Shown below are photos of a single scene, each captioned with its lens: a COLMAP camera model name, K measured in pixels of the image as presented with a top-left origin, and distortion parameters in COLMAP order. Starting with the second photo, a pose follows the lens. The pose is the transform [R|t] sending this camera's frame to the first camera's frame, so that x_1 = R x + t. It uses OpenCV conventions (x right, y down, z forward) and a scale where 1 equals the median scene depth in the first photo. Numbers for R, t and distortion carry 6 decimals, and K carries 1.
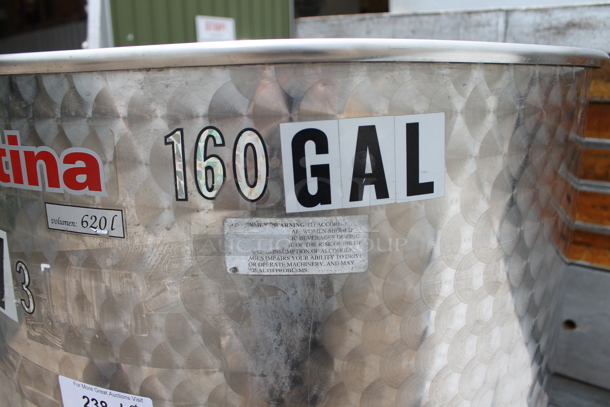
lens RADIAL K [[514.1, 0, 305.0], [0, 514.1, 203.5], [0, 0, 1]] dist [-0.180416, 0.153703]
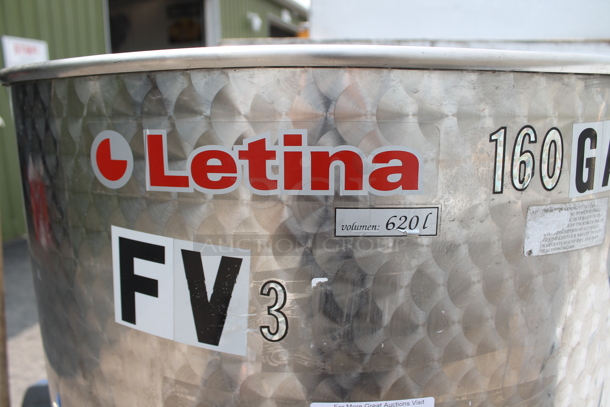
lens RADIAL K [[514.1, 0, 305.0], [0, 514.1, 203.5], [0, 0, 1]] dist [-0.180416, 0.153703]
pose [[0.925320, -0.059618, 0.374472, -0.998185], [0.080116, 0.996007, -0.039398, 0.024699], [-0.370627, 0.066457, 0.926401, 0.152978]]
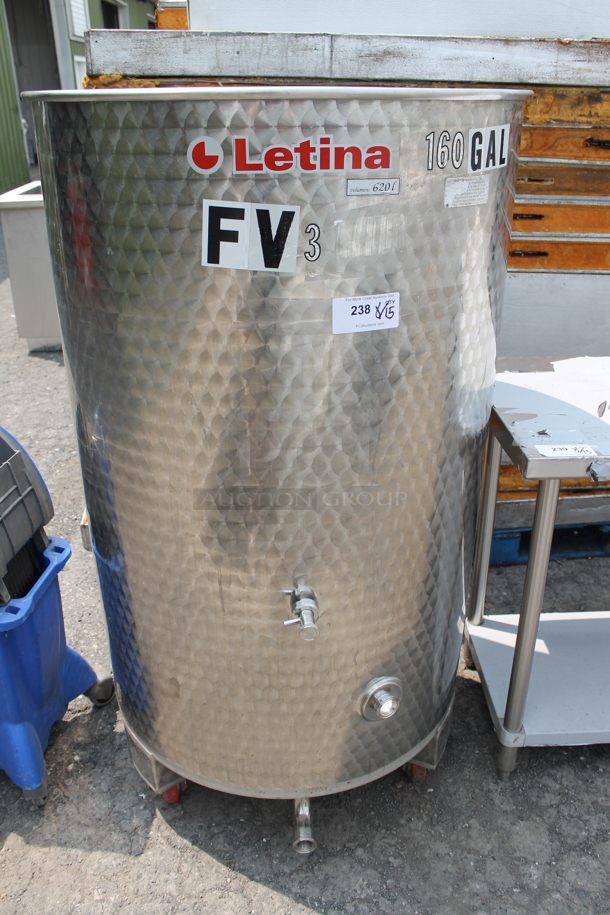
lens RADIAL K [[771.1, 0, 305.0], [0, 771.1, 457.5], [0, 0, 1]] dist [-0.180416, 0.153703]
pose [[0.778532, -0.264250, 0.569263, -2.481031], [0.141429, 0.957577, 0.251084, 0.253212], [-0.611462, -0.114967, 0.782877, -1.064470]]
